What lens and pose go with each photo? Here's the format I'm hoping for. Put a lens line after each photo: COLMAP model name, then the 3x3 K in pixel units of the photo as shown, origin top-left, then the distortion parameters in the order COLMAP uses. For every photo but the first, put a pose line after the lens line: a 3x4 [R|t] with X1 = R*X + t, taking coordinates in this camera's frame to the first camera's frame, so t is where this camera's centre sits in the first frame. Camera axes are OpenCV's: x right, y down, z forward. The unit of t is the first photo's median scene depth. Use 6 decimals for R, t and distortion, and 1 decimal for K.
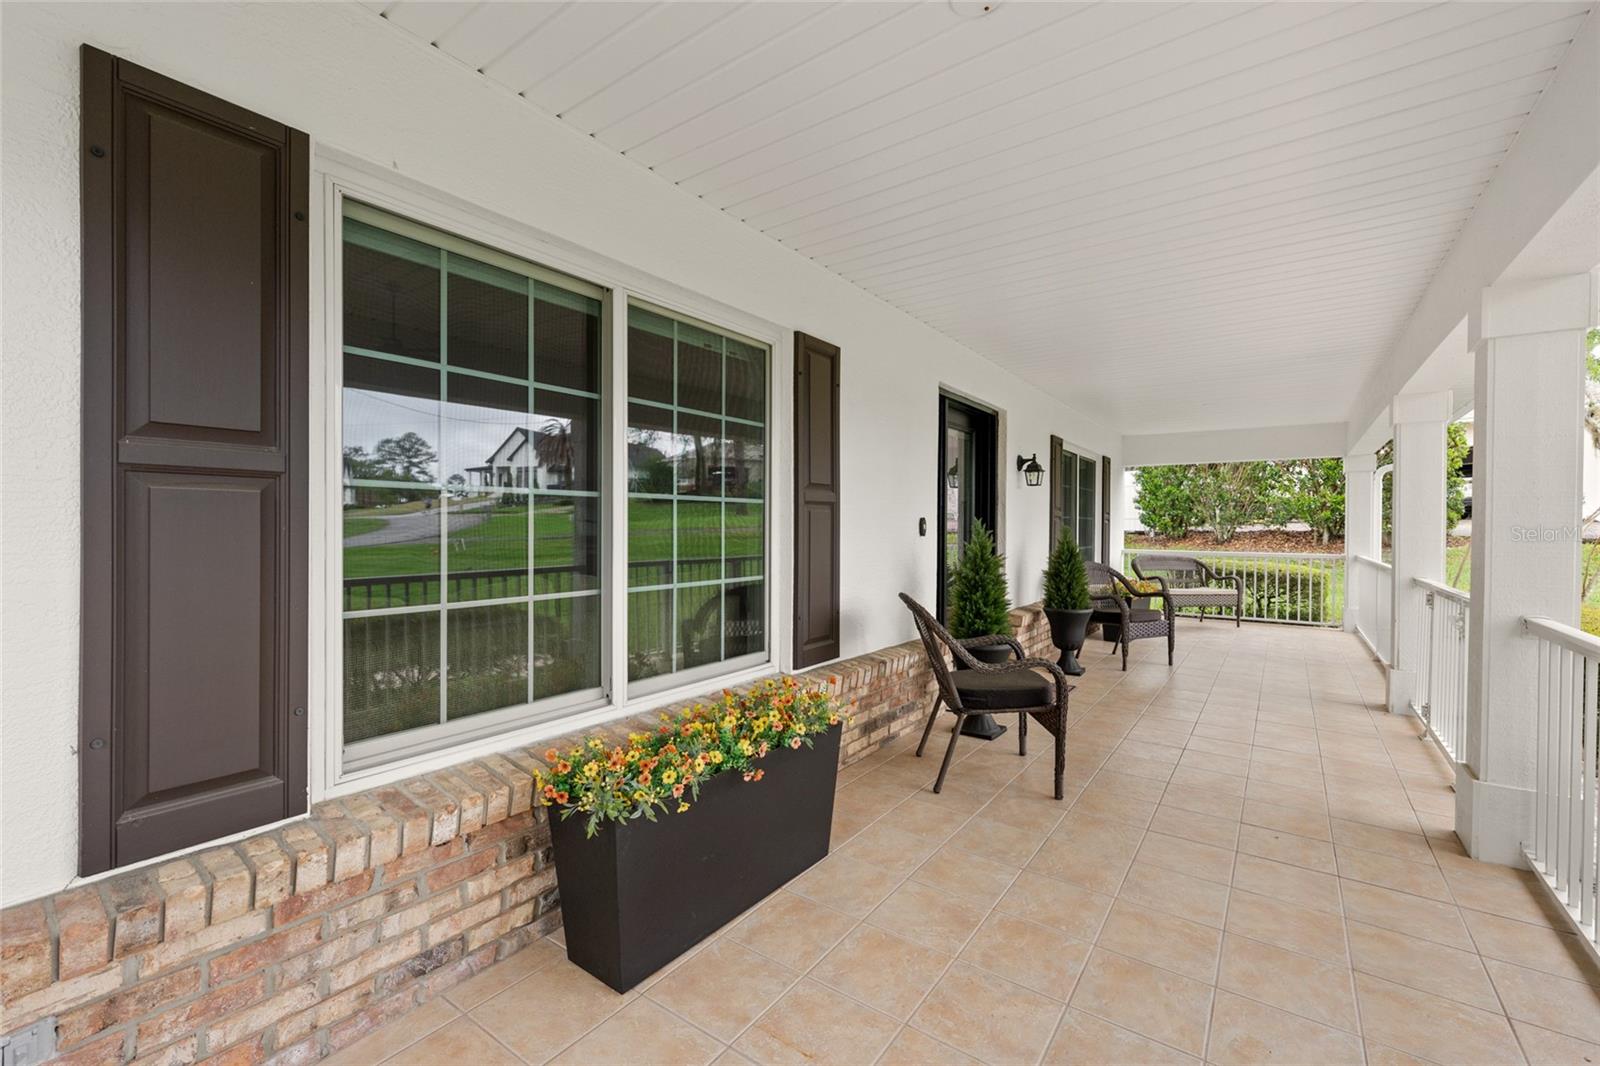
lens RADIAL K [[669.3, 0, 800.0], [0, 669.3, 533.0], [0, 0, 1]] dist [-0.000786, -0.000195]
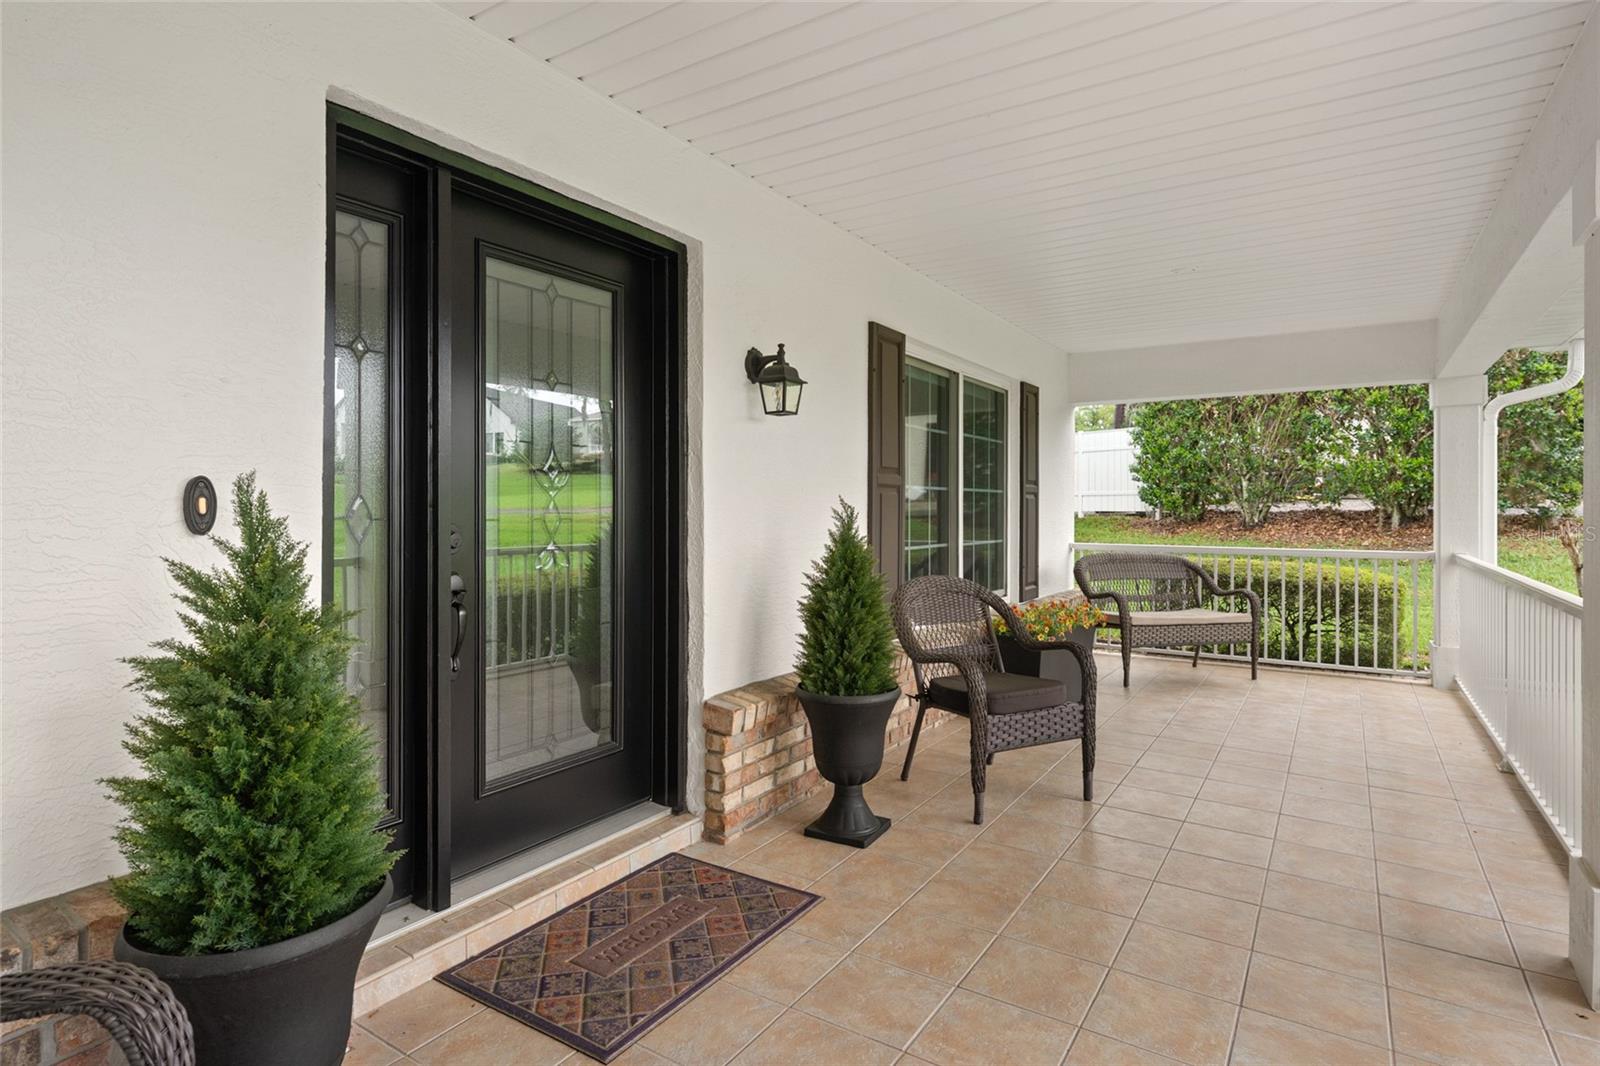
lens RADIAL K [[820.1, 0, 800.7], [0, 820.1, 514.4], [0, 0, 1]] dist [0.006087, 0.000829]
pose [[0.999033, -0.006005, 0.043550, 0.221042], [0.006089, 0.999980, -0.001797, -0.001632], [-0.043538, 0.002060, 0.999050, 0.290793]]
